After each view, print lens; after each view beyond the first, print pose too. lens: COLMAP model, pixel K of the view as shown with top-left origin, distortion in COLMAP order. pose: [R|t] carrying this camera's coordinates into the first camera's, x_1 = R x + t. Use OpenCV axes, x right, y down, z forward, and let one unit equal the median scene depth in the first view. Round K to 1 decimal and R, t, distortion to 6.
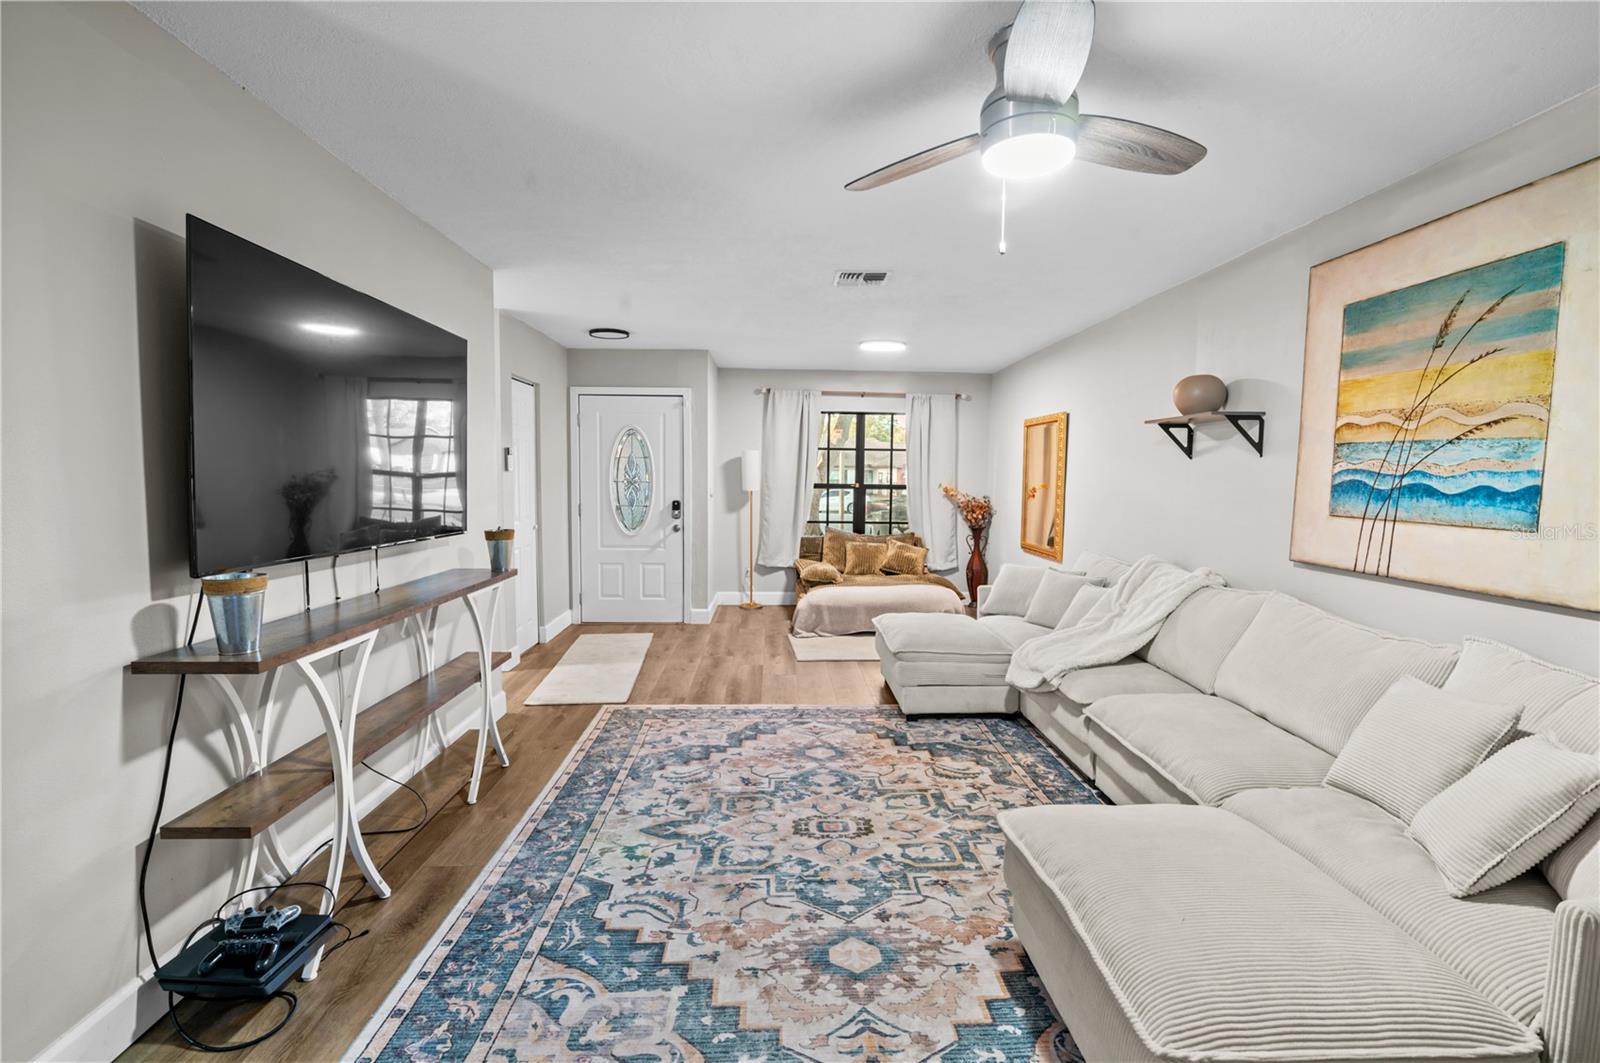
lens RADIAL K [[774.8, 0, 808.6], [0, 774.8, 540.1], [0, 0, 1]] dist [0.001531, 0.000006]
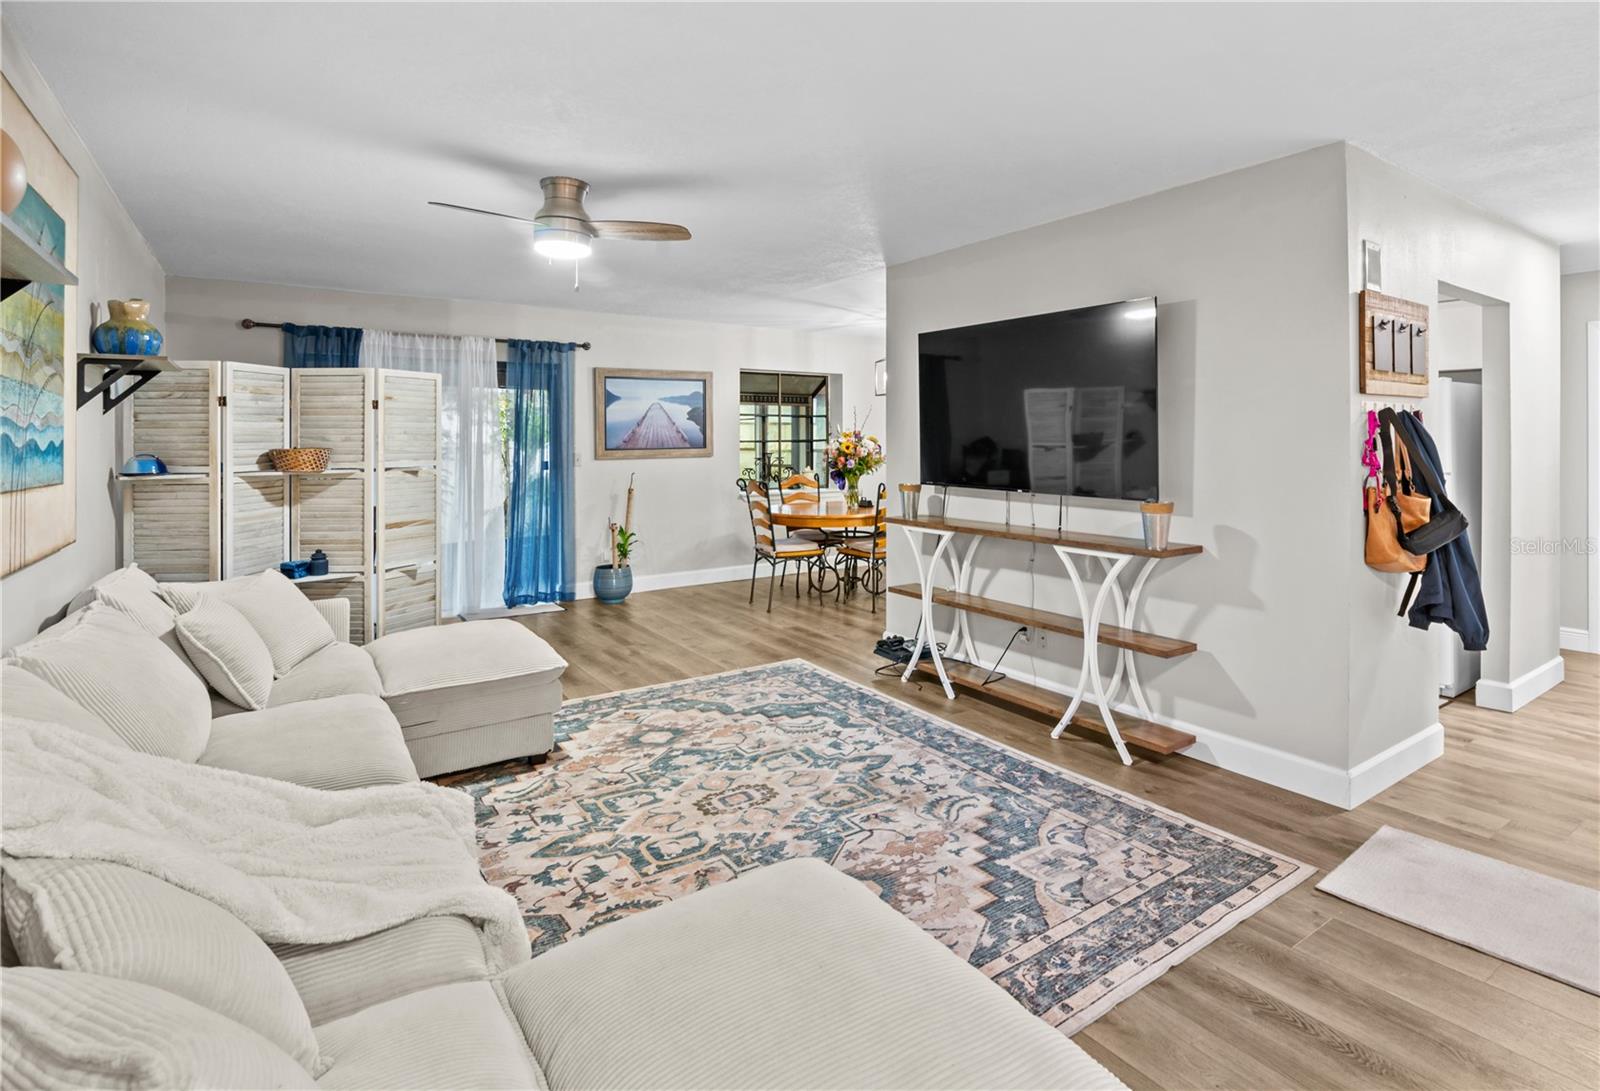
lens RADIAL K [[789.8, 0, 803.8], [0, 789.8, 532.4], [0, 0, 1]] dist [-0.002800, -0.000218]
pose [[-0.870594, 0.047552, -0.489699, 0.394211], [-0.046030, 0.983081, 0.177293, -0.121728], [0.489845, 0.176891, -0.853675, 1.702786]]
